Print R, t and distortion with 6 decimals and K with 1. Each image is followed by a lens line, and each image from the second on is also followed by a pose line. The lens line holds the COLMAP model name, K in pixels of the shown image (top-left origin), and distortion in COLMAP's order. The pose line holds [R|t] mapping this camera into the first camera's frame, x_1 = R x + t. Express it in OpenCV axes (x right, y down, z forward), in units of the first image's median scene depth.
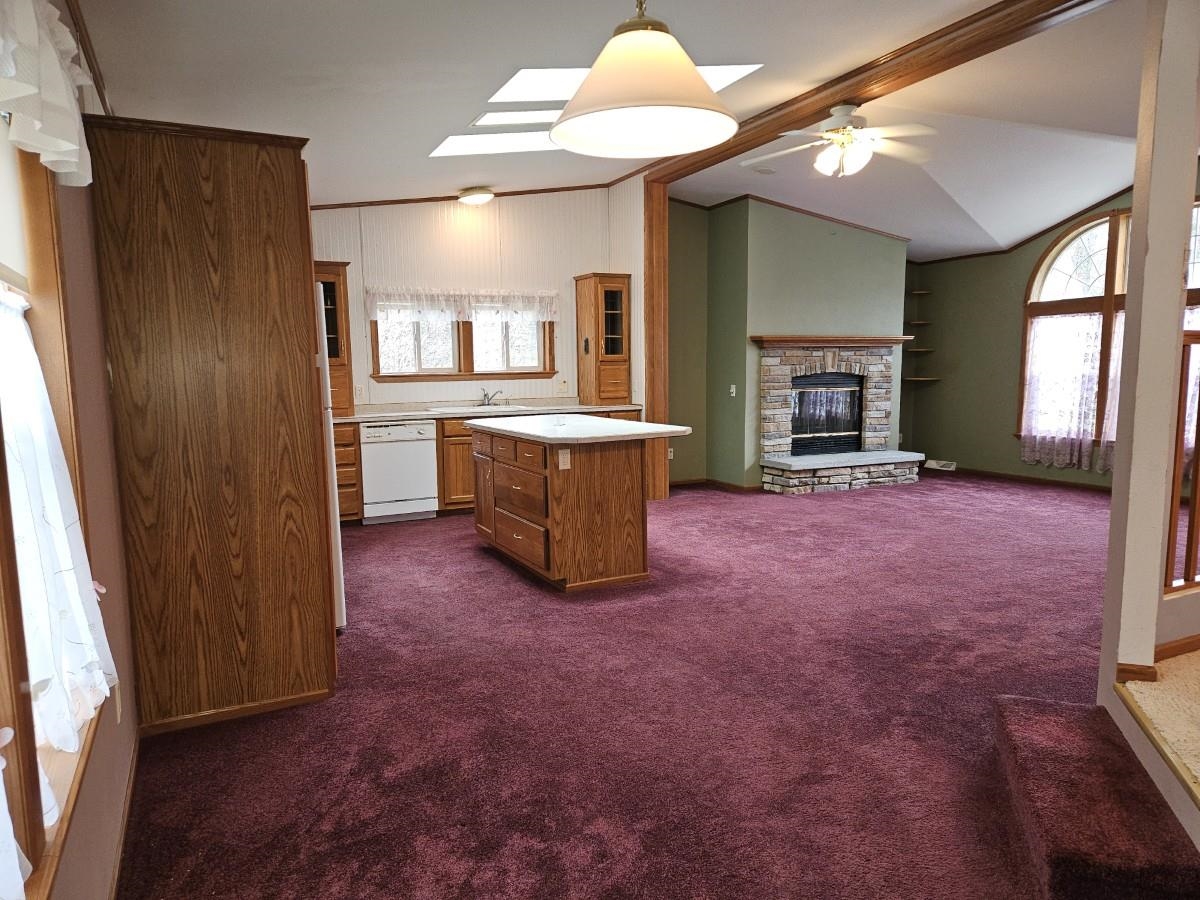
lens RADIAL K [[792.4, 0, 587.1], [0, 792.4, 452.3], [0, 0, 1]] dist [0.076689, -0.059466]
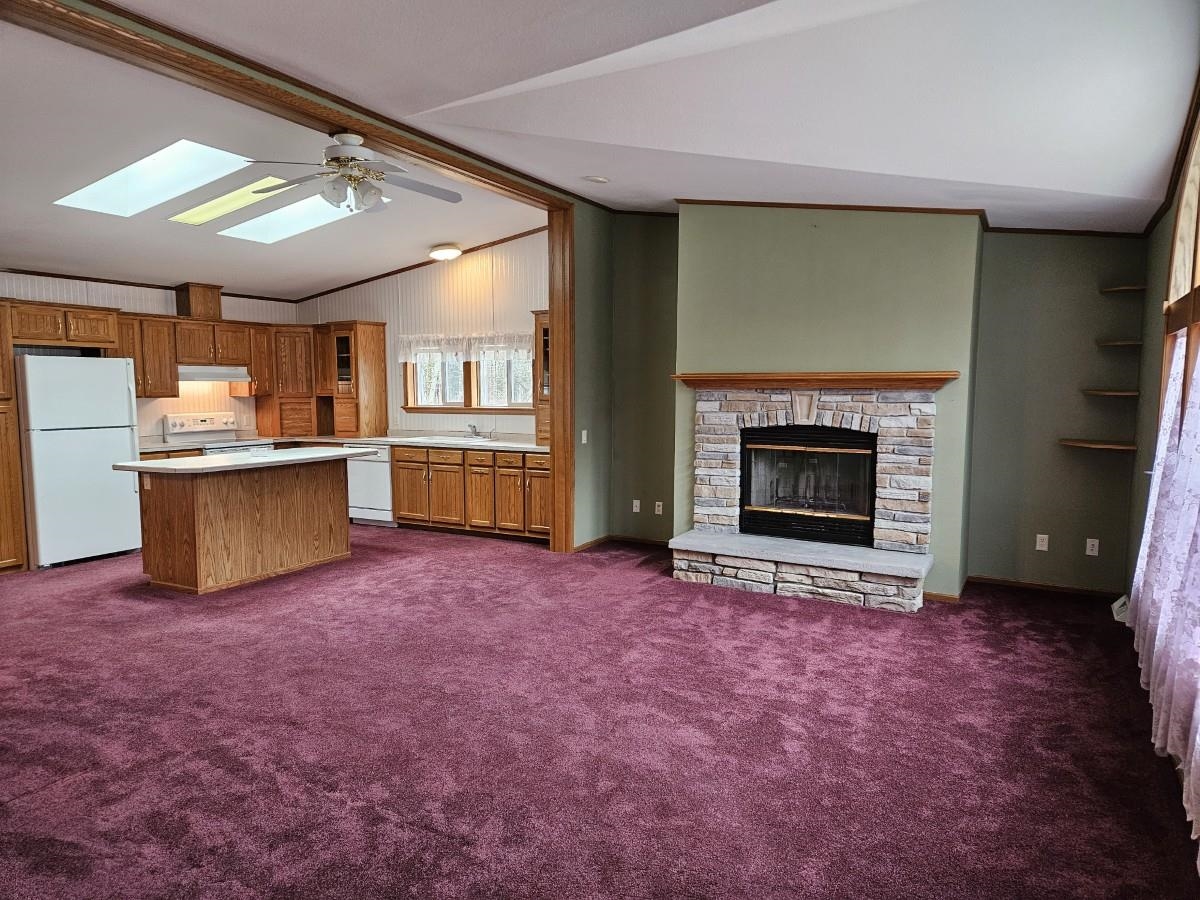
lens RADIAL K [[792.4, 0, 587.1], [0, 792.4, 452.3], [0, 0, 1]] dist [0.076689, -0.059466]
pose [[0.566154, 0.084309, -0.819977, 0.824482], [-0.097163, 0.994646, 0.035182, -0.087965], [0.818553, 0.059754, 0.571314, 0.478246]]
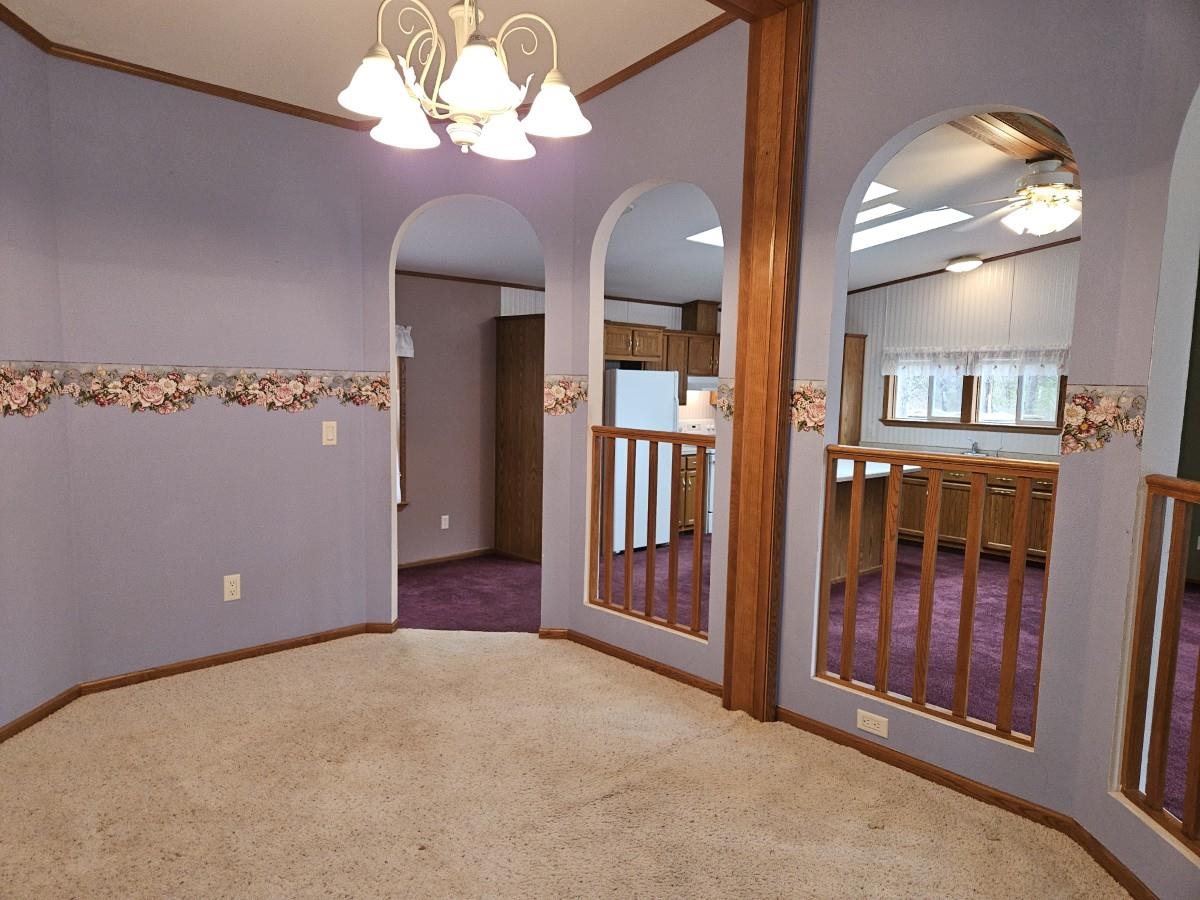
lens RADIAL K [[792.4, 0, 587.1], [0, 792.4, 452.3], [0, 0, 1]] dist [0.076689, -0.059466]
pose [[0.287515, 0.108668, -0.951591, 0.706602], [-0.131824, 0.988577, 0.073062, -0.069258], [0.948661, 0.104436, 0.298556, 0.183785]]
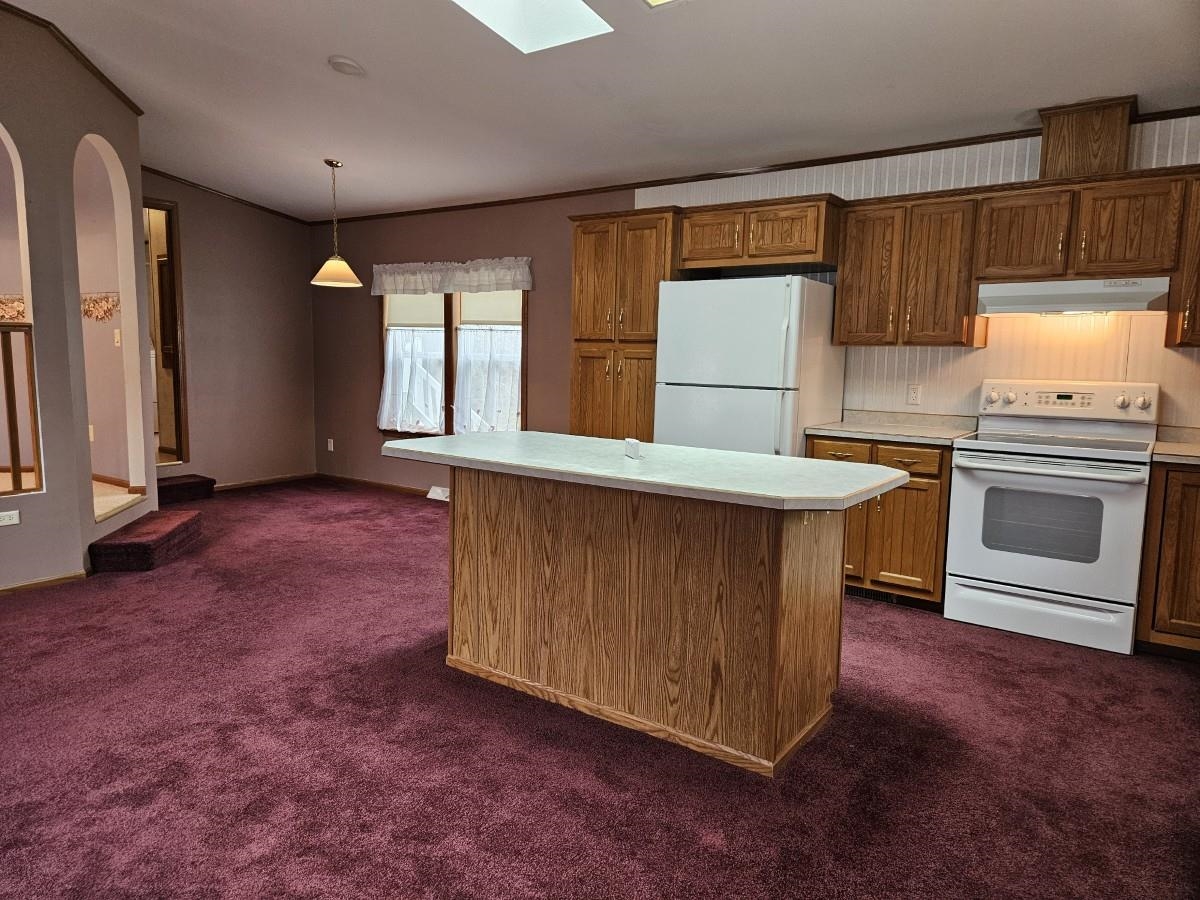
lens RADIAL K [[792.4, 0, 587.1], [0, 792.4, 452.3], [0, 0, 1]] dist [0.076689, -0.059466]
pose [[-0.885035, 0.061722, -0.461415, 0.171545], [-0.052322, 0.971703, 0.230339, -0.111969], [0.462575, 0.228000, -0.856761, 0.982673]]
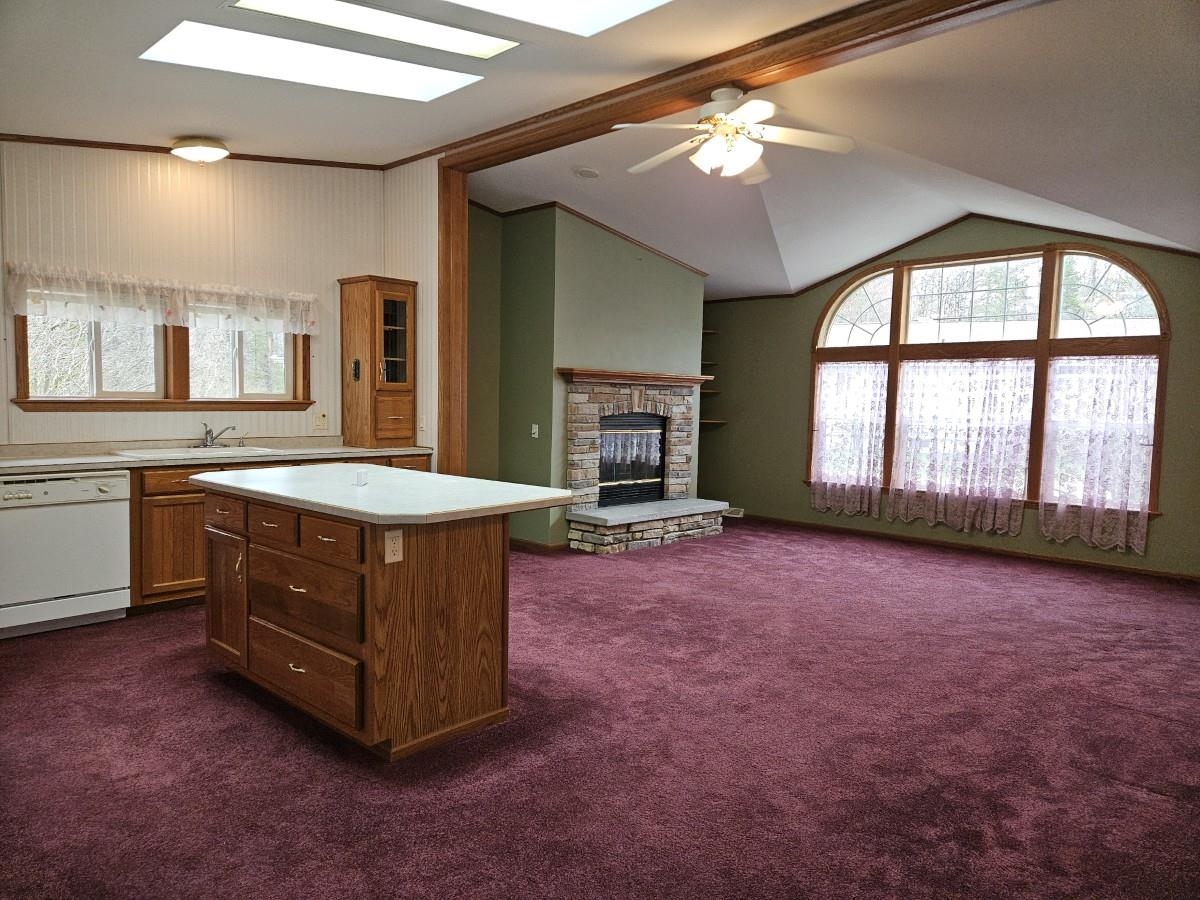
lens RADIAL K [[798.3, 0, 595.5], [0, 798.3, 447.2], [0, 0, 1]] dist [0.080472, -0.066099]
pose [[0.933745, 0.009491, 0.357814, -0.061475], [0.007344, 0.998930, -0.045662, -0.022527], [-0.357865, 0.045264, 0.932676, 0.198578]]
